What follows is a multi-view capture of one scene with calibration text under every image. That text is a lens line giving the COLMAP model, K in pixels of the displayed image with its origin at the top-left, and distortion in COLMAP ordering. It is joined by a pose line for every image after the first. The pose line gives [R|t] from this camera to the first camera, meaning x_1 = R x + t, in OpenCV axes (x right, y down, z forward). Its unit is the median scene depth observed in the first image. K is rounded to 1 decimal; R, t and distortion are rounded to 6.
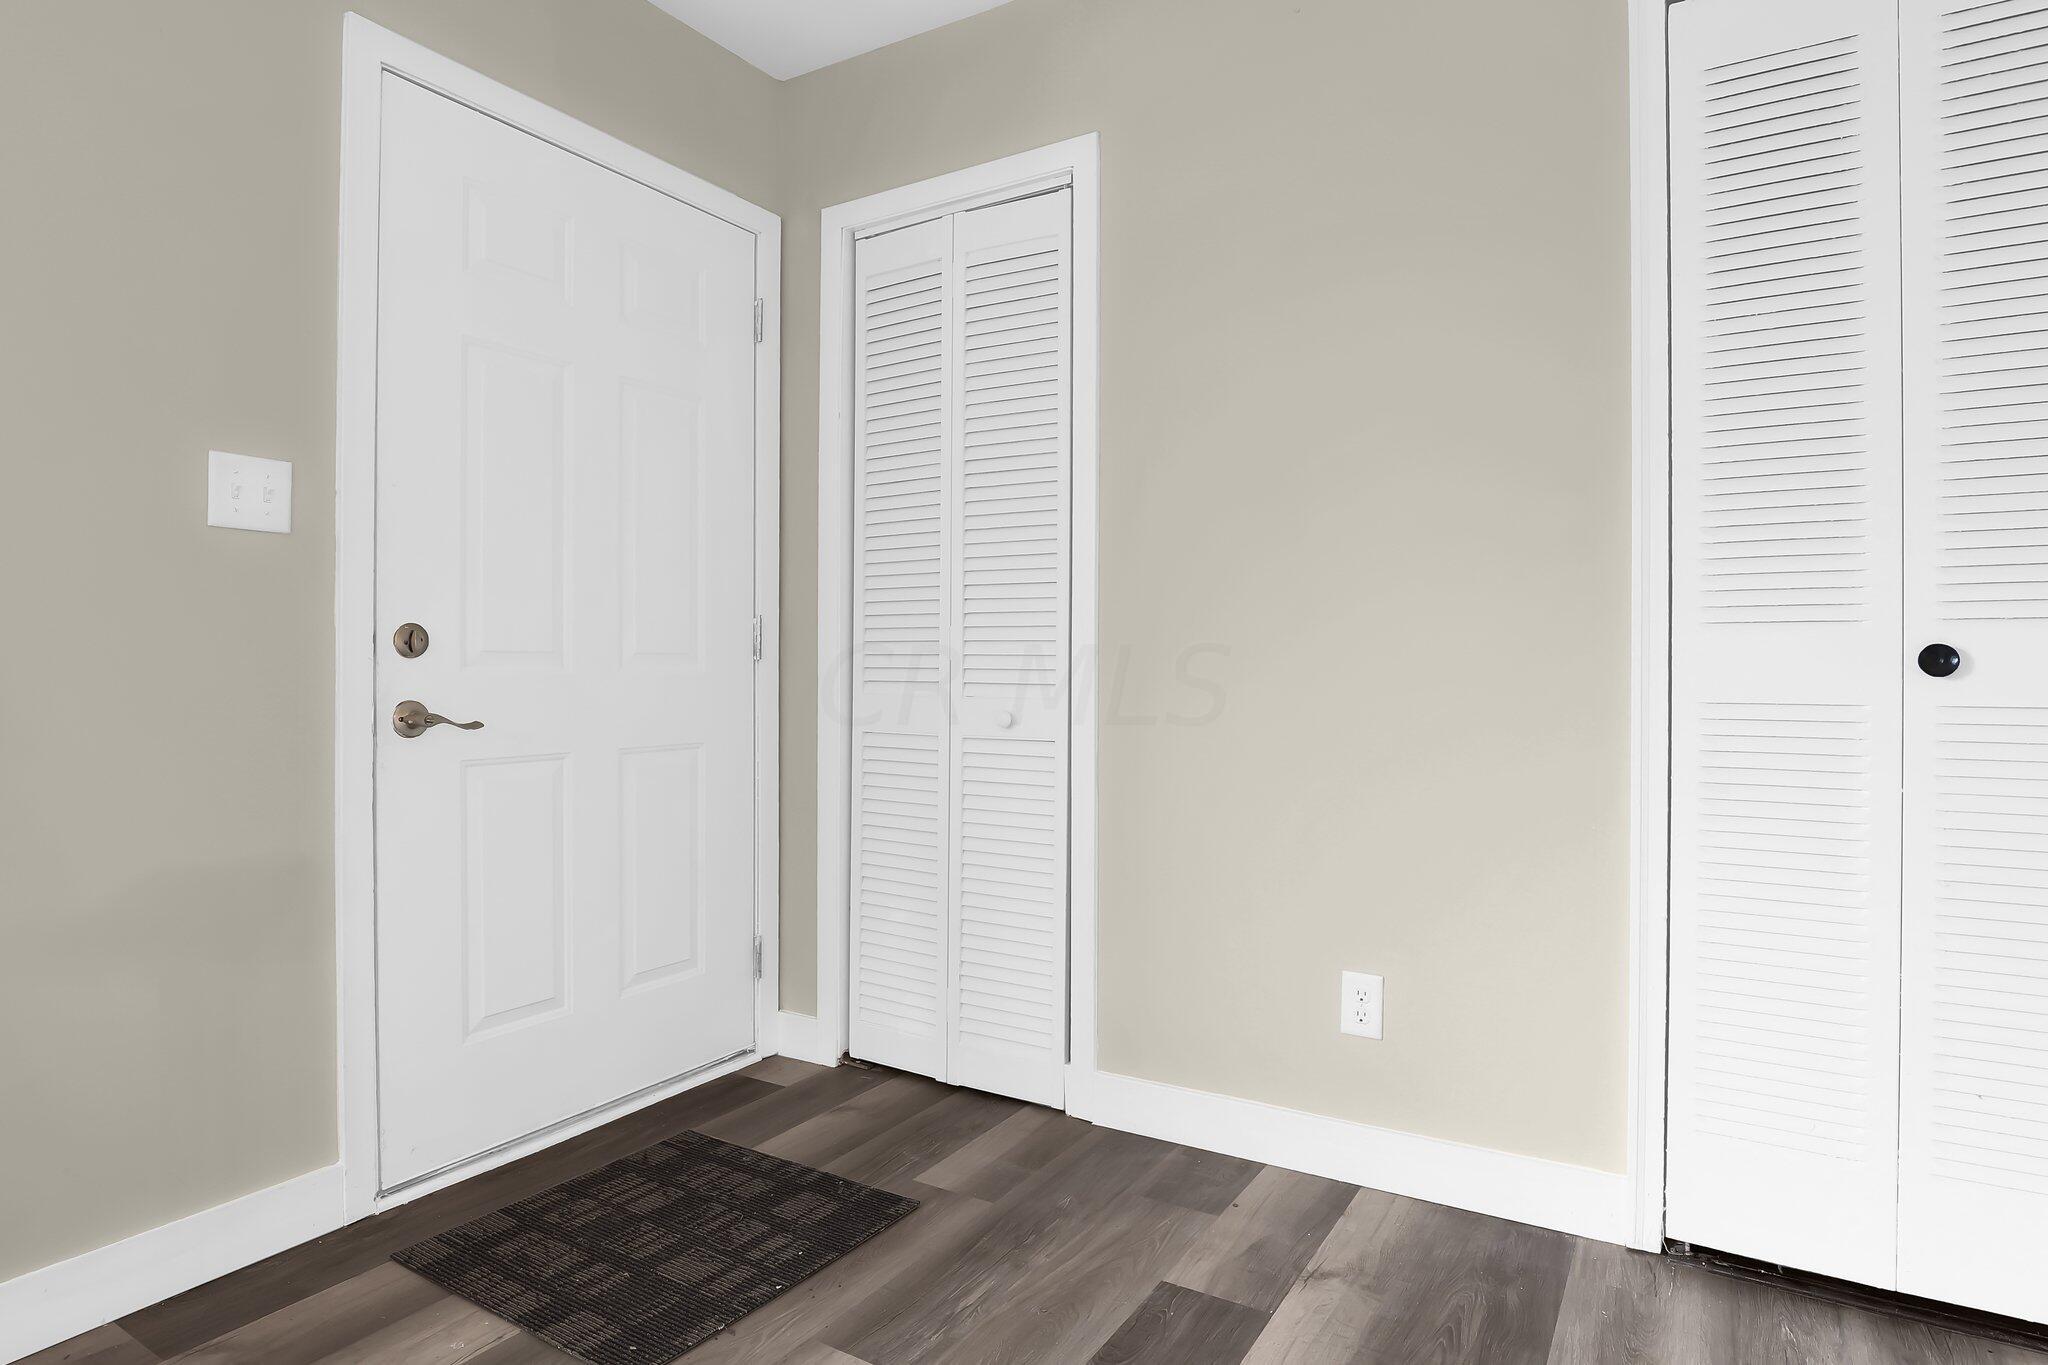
lens RADIAL K [[1094.1, 0, 1068.7], [0, 1094.1, 649.3], [0, 0, 1]] dist [-0.030971, 0.006653]
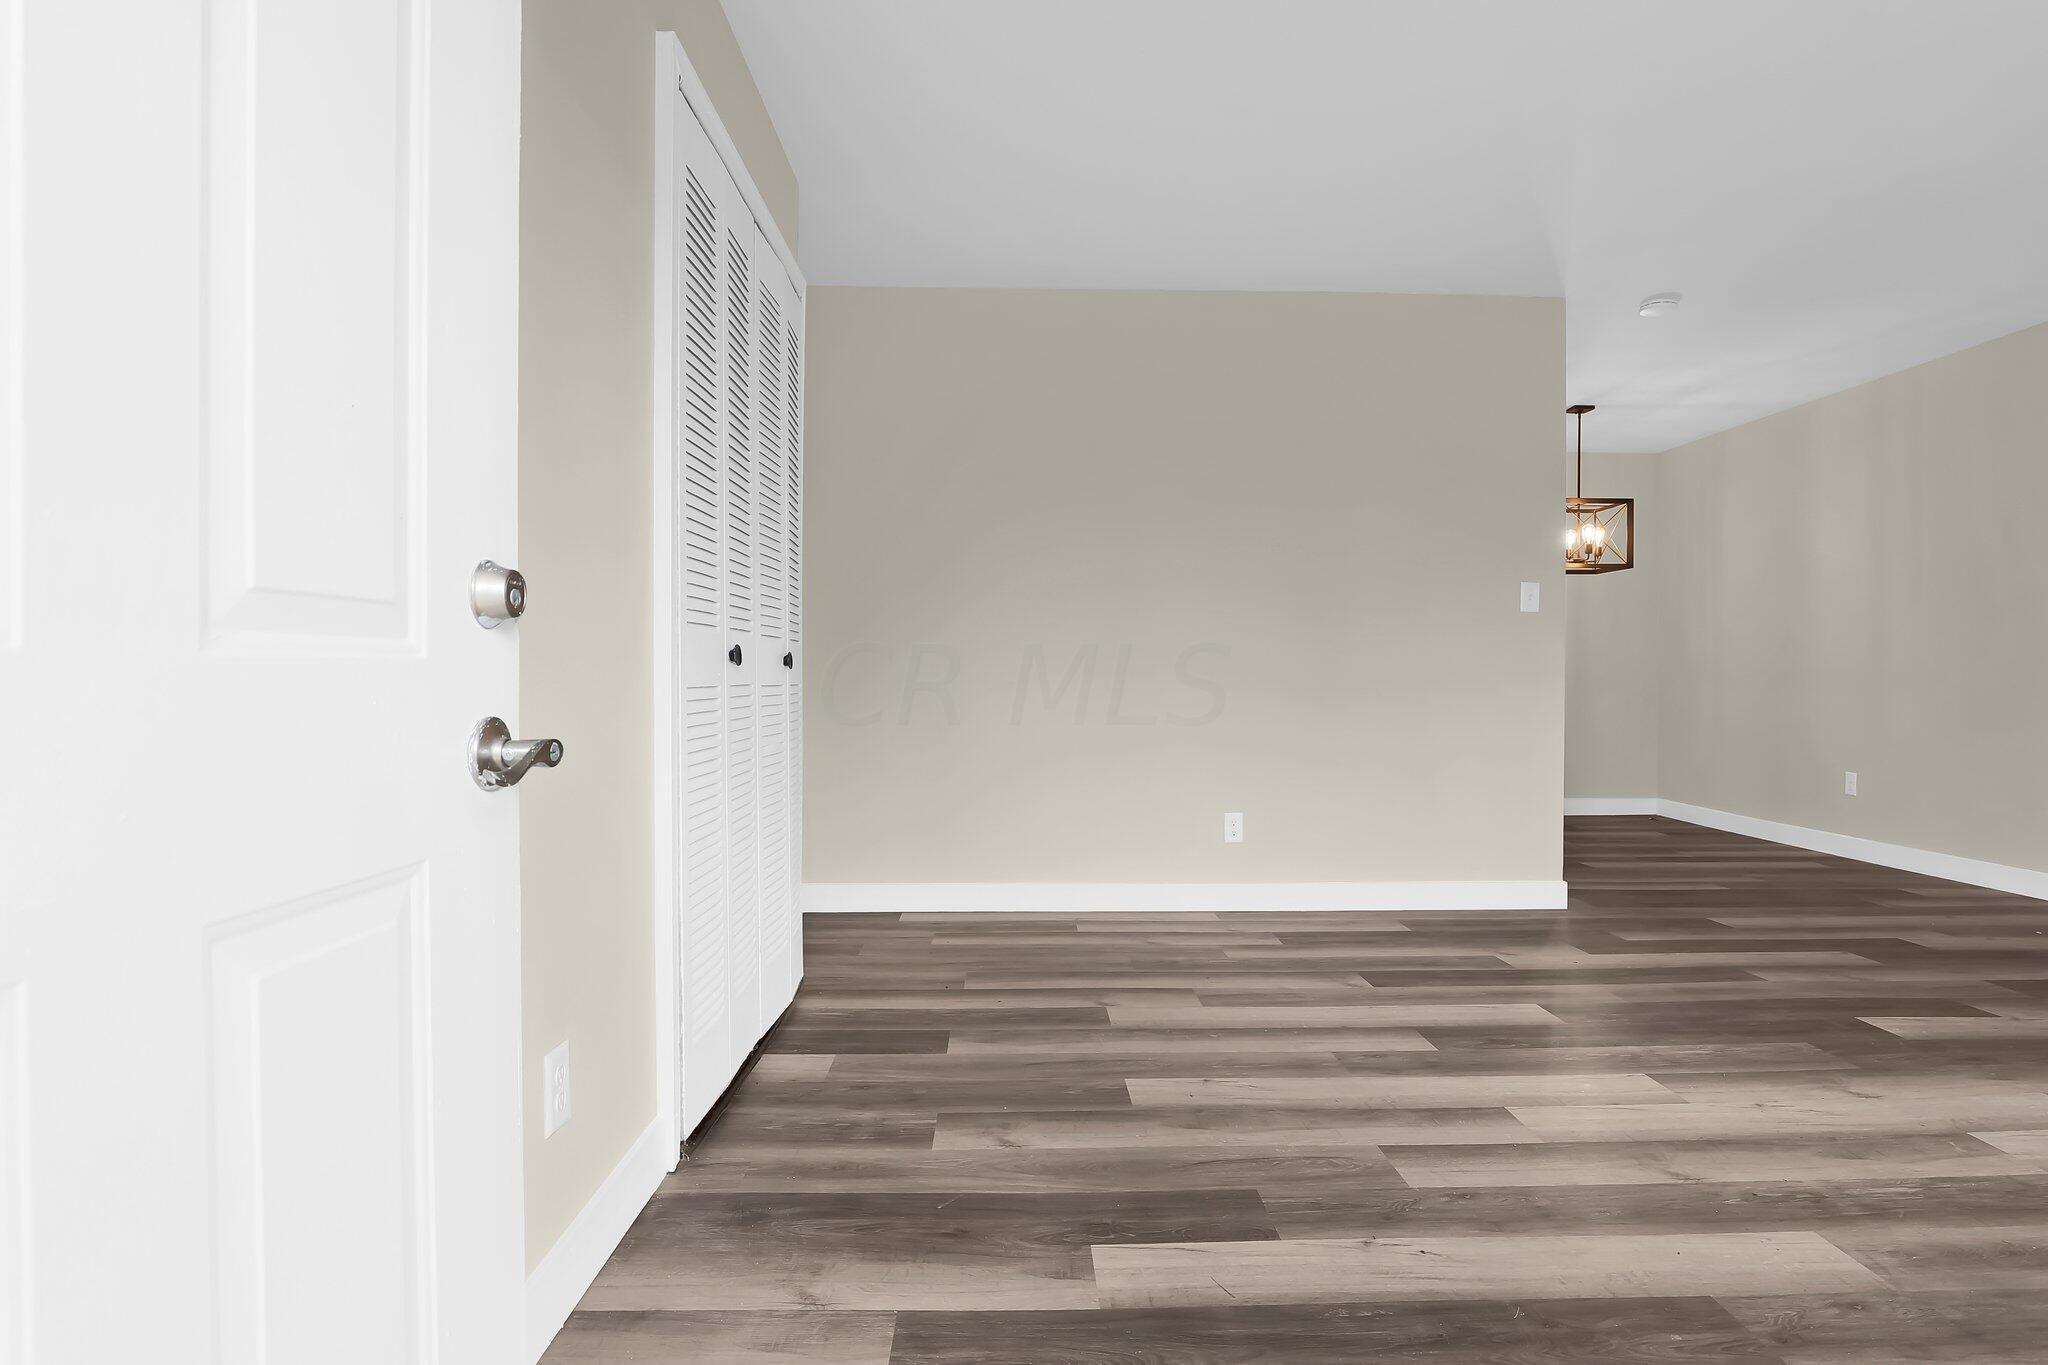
lens RADIAL K [[1094.1, 0, 1018.0], [0, 1094.1, 692.3], [0, 0, 1]] dist [-0.030971, 0.006653]
pose [[-0.490840, -0.017734, 0.871069, -0.474840], [-0.013109, 0.999830, 0.012968, 0.023777], [-0.871151, -0.005054, -0.490989, 0.922933]]
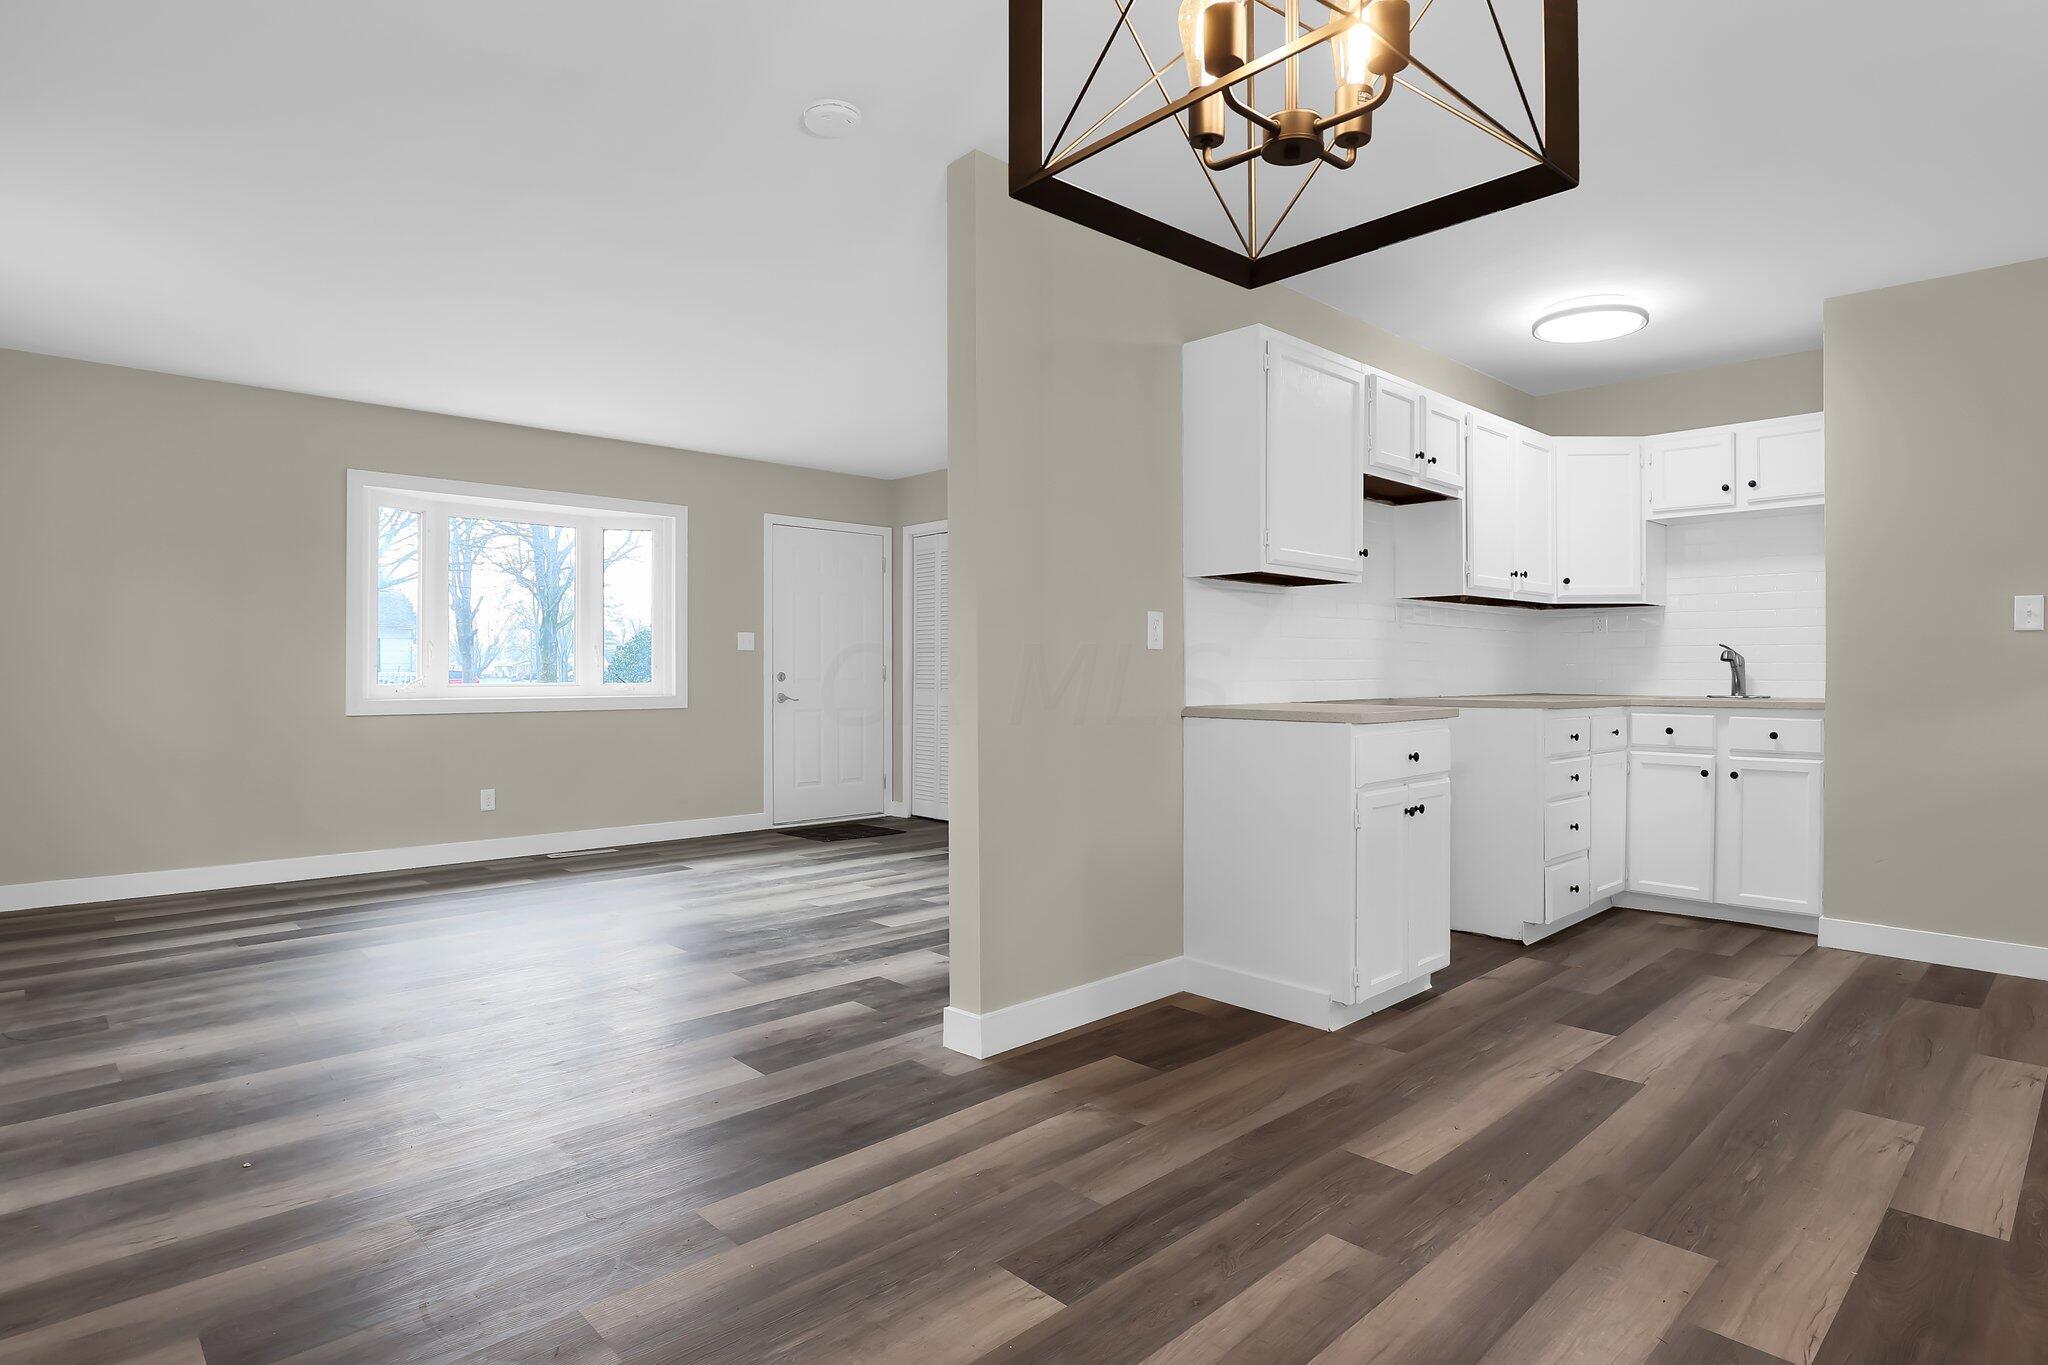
lens RADIAL K [[1094.1, 0, 1042.2], [0, 1094.1, 670.9], [0, 0, 1]] dist [-0.030971, 0.006653]
pose [[0.955875, -0.001638, -0.293768, 1.121629], [0.004965, 0.999932, 0.010582, -0.052629], [0.293731, -0.011574, 0.955818, -1.925372]]
